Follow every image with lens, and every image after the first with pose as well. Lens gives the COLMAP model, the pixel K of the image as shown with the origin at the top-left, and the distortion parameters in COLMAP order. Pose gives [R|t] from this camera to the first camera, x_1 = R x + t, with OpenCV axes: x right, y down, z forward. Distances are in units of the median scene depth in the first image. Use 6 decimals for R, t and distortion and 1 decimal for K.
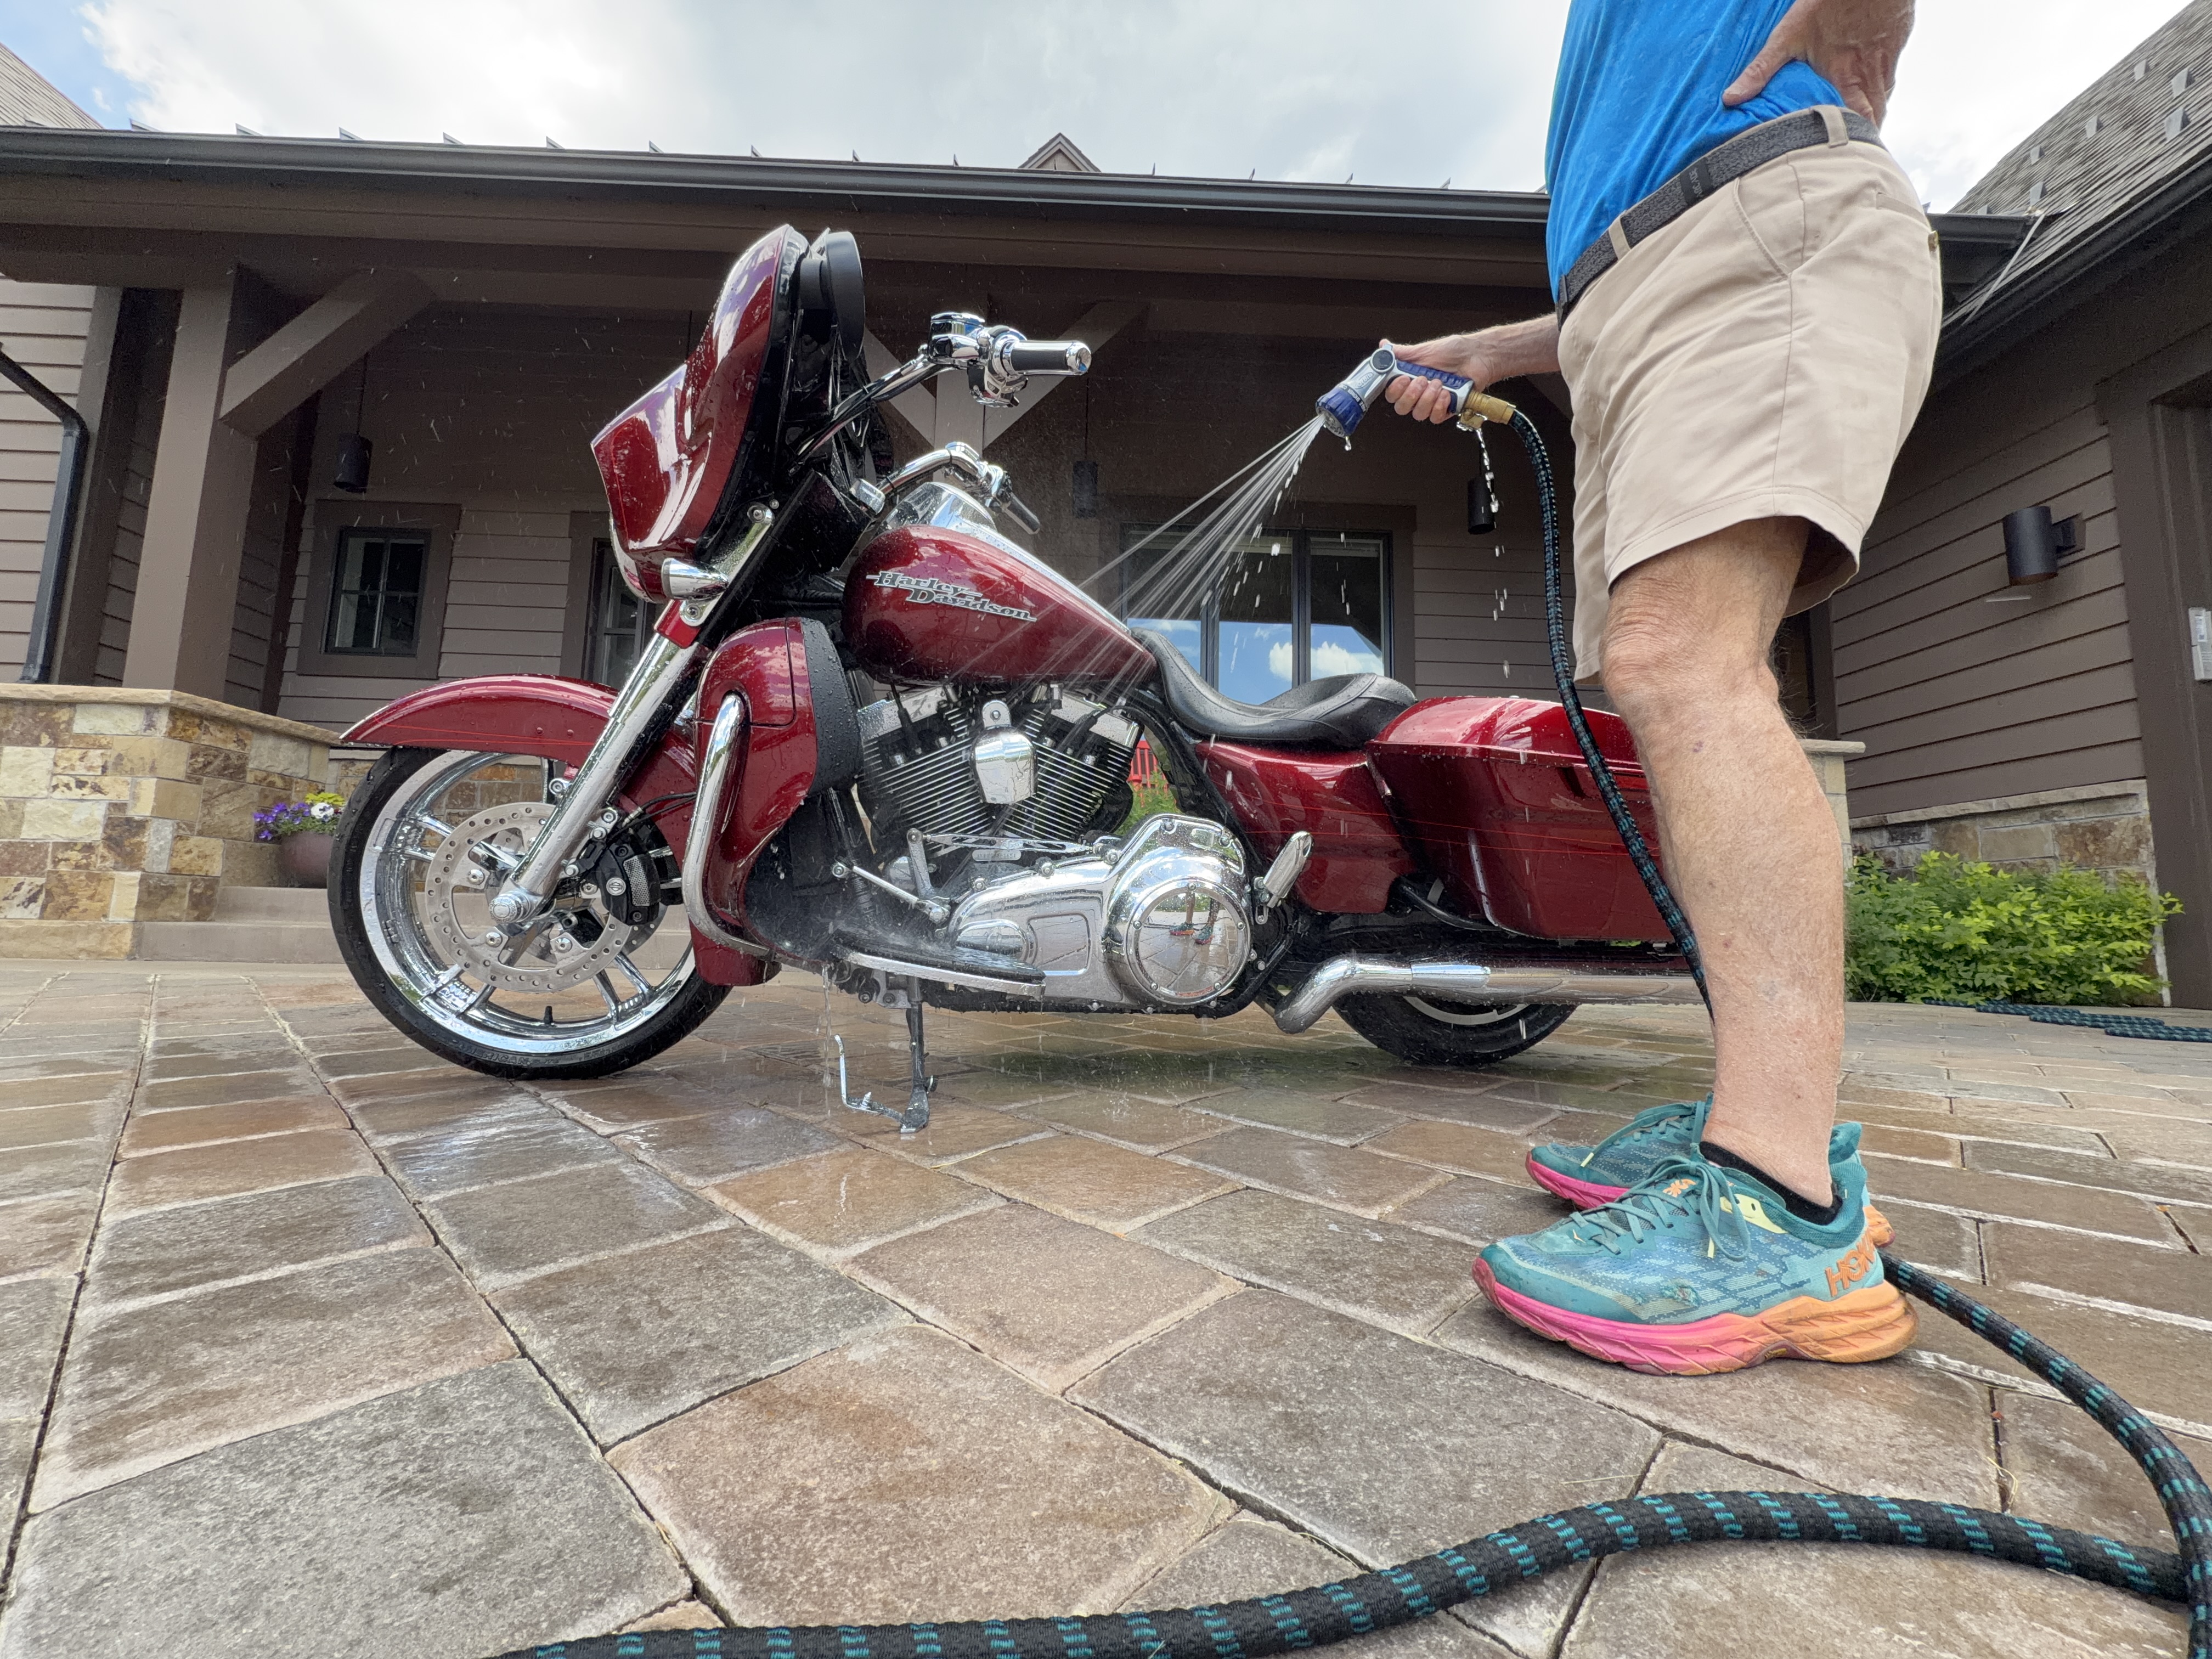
lens RADIAL K [[876.9, 0, 1106.0], [0, 876.9, 829.5], [0, 0, 1]] dist [0.003431, 0.000273]
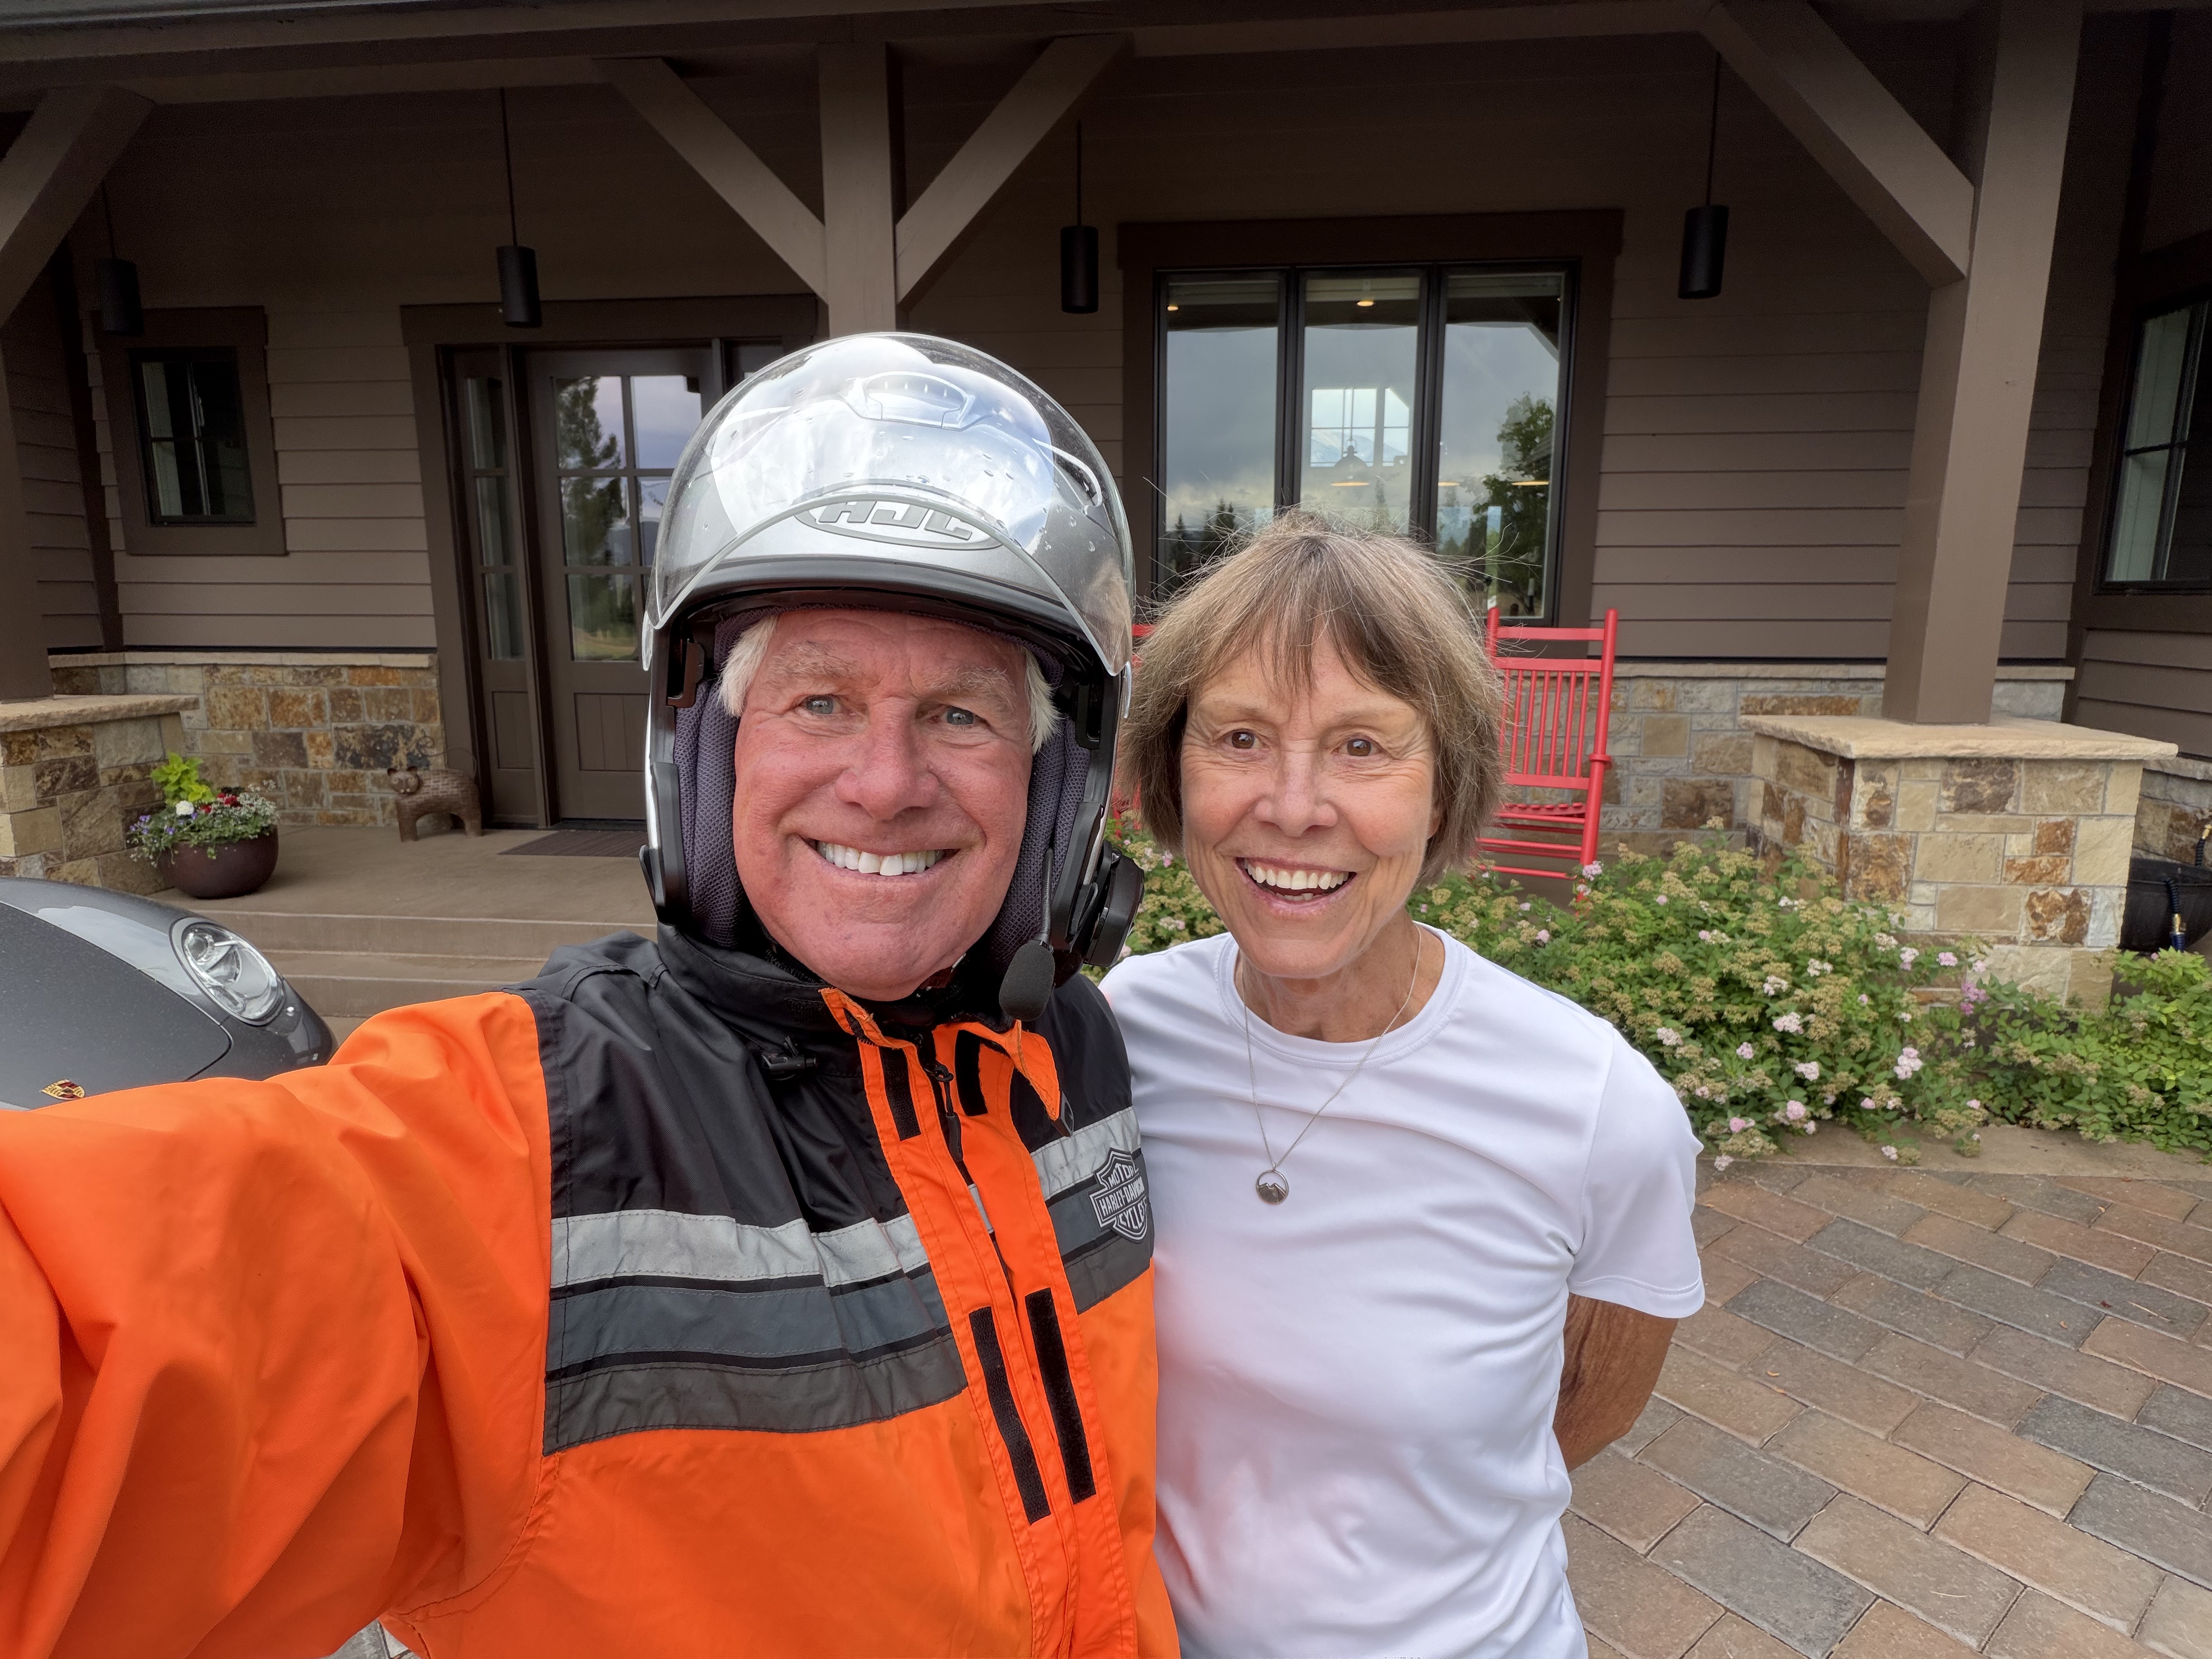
lens RADIAL K [[1262.6, 0, 1107.8], [0, 1262.6, 824.8], [0, 0, 1]] dist [0.000191, 0.000483]
pose [[0.989805, 0.001999, -0.142418, 0.182289], [0.038948, 0.957992, 0.284140, -0.343265], [0.137003, -0.286790, 0.948147, -0.051051]]
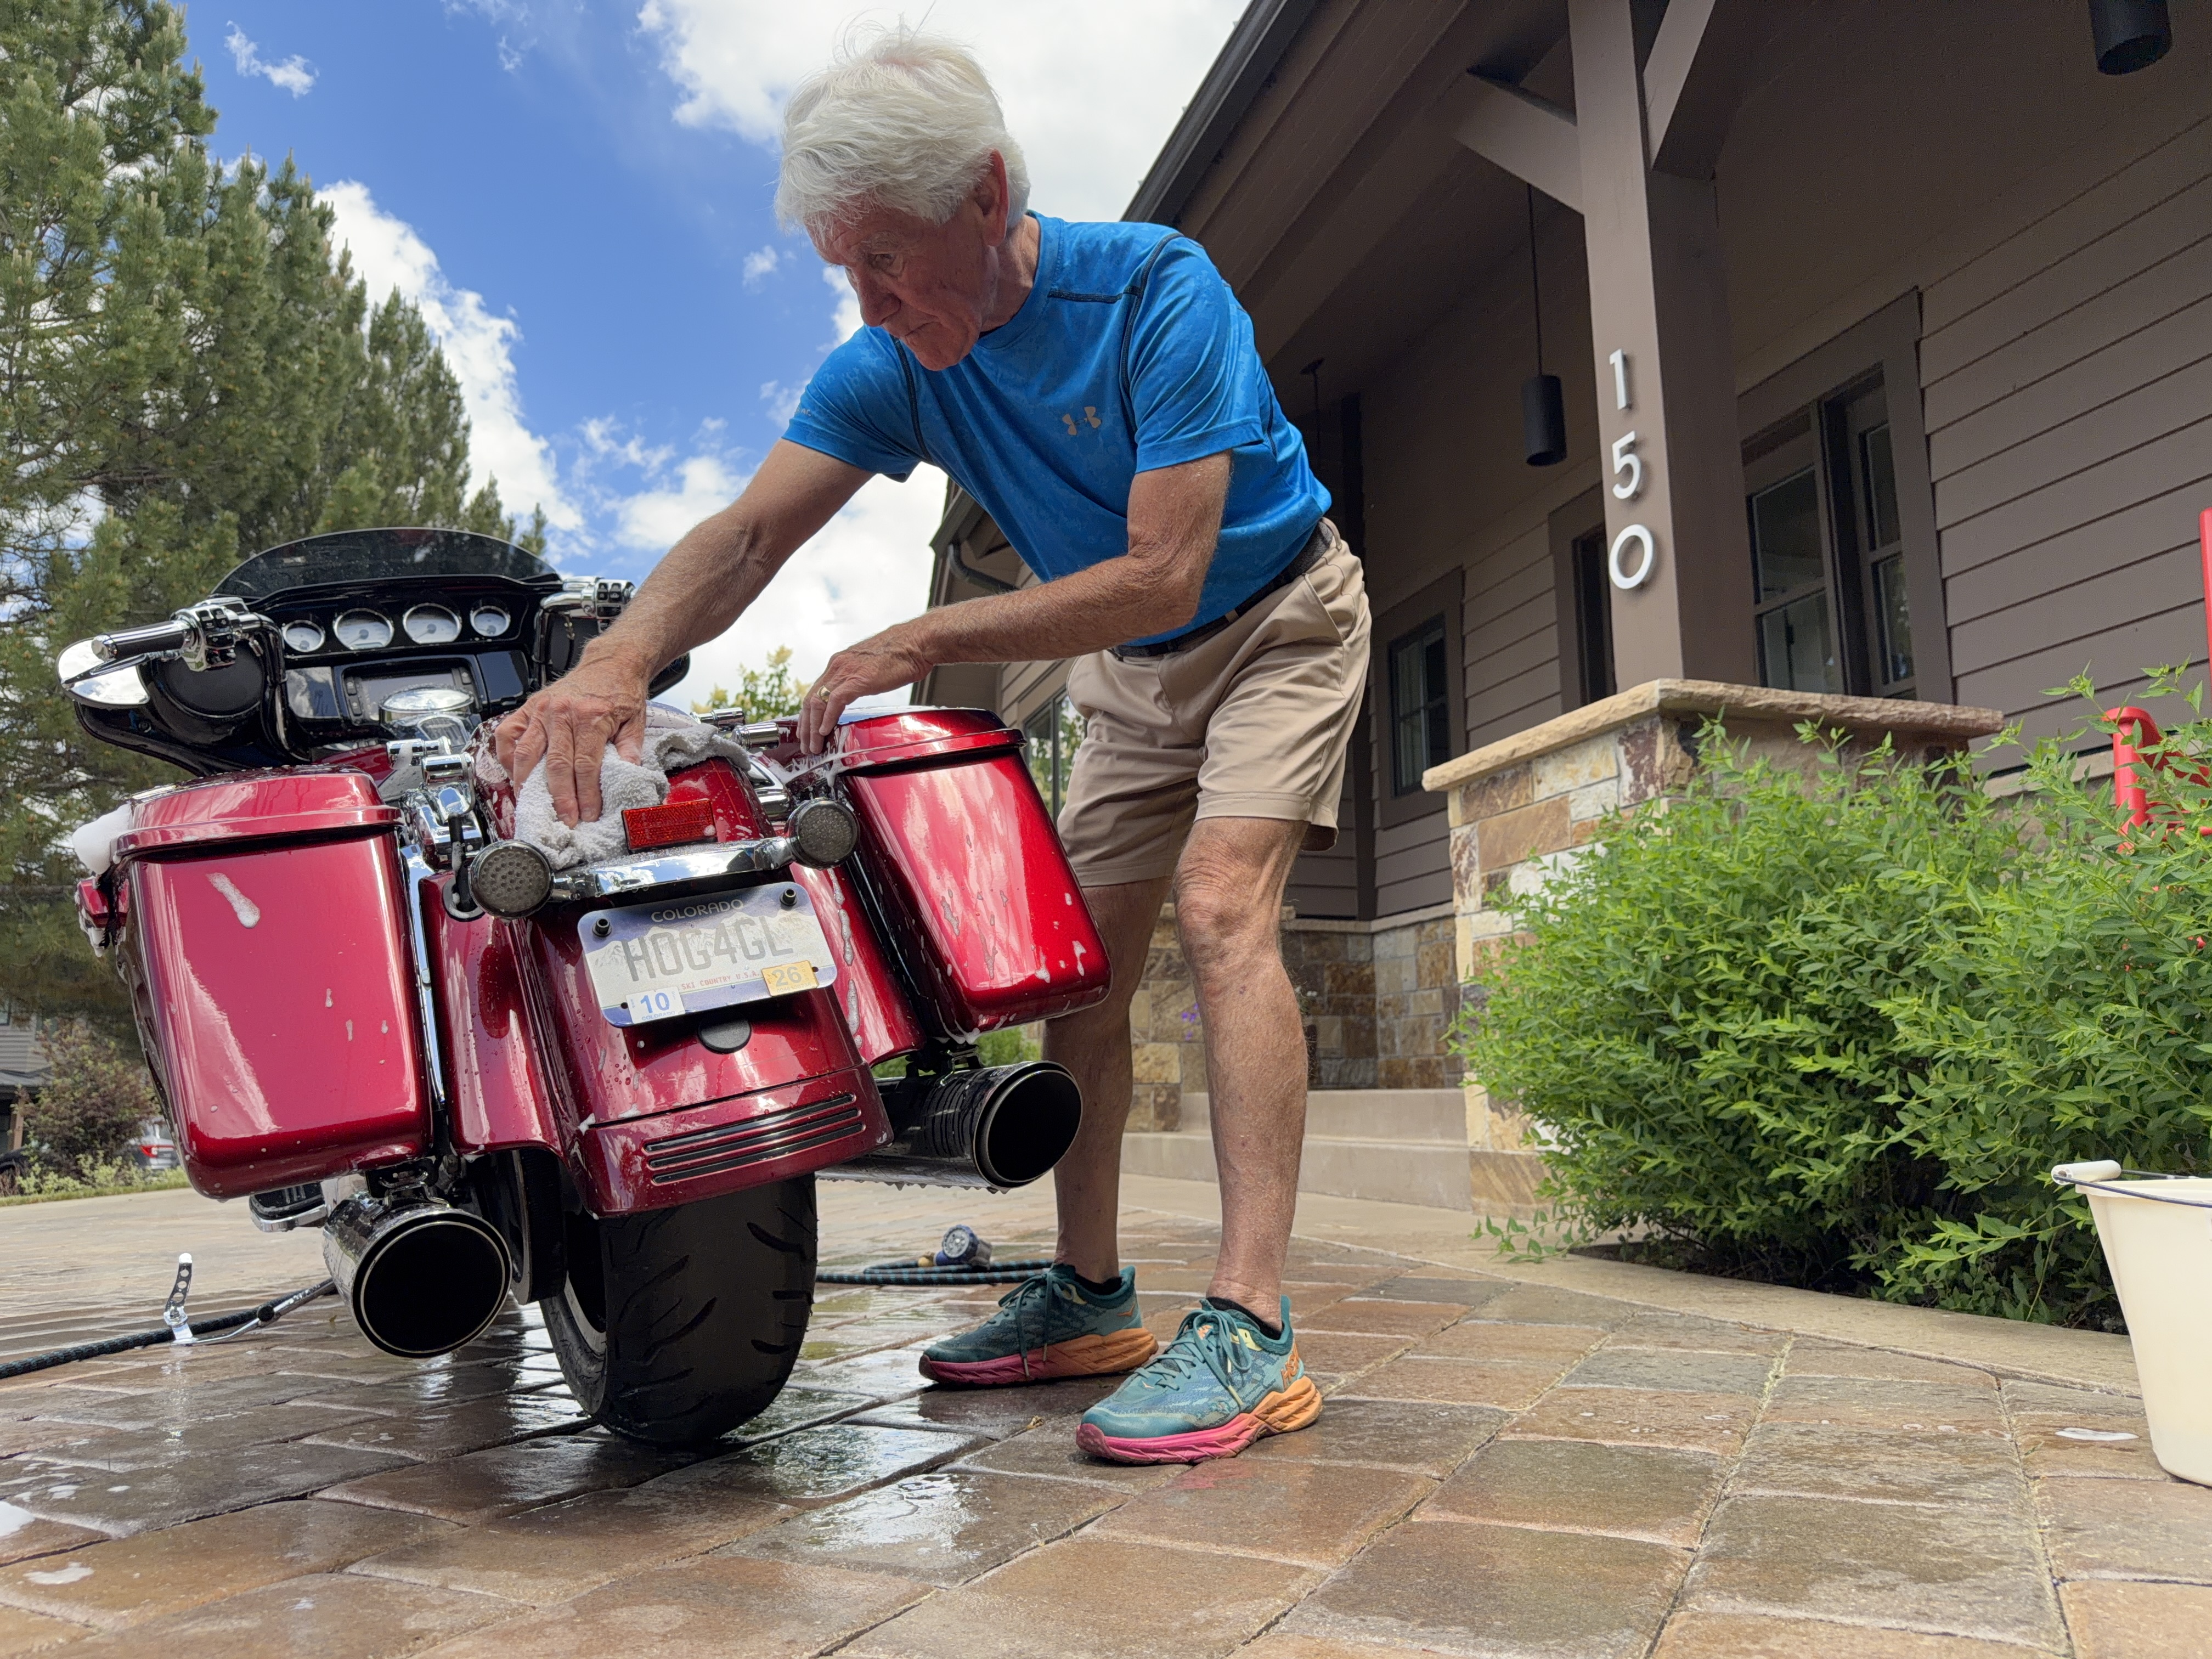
lens RADIAL K [[1548.6, 0, 1085.7], [0, 1548.6, 835.9], [0, 0, 1]] dist [0.042255, -0.049924]
pose [[0.273769, -0.188042, -0.943234, 0.582813], [0.121664, 0.979594, -0.159978, 0.047254], [0.954069, -0.070961, 0.291060, 0.443992]]
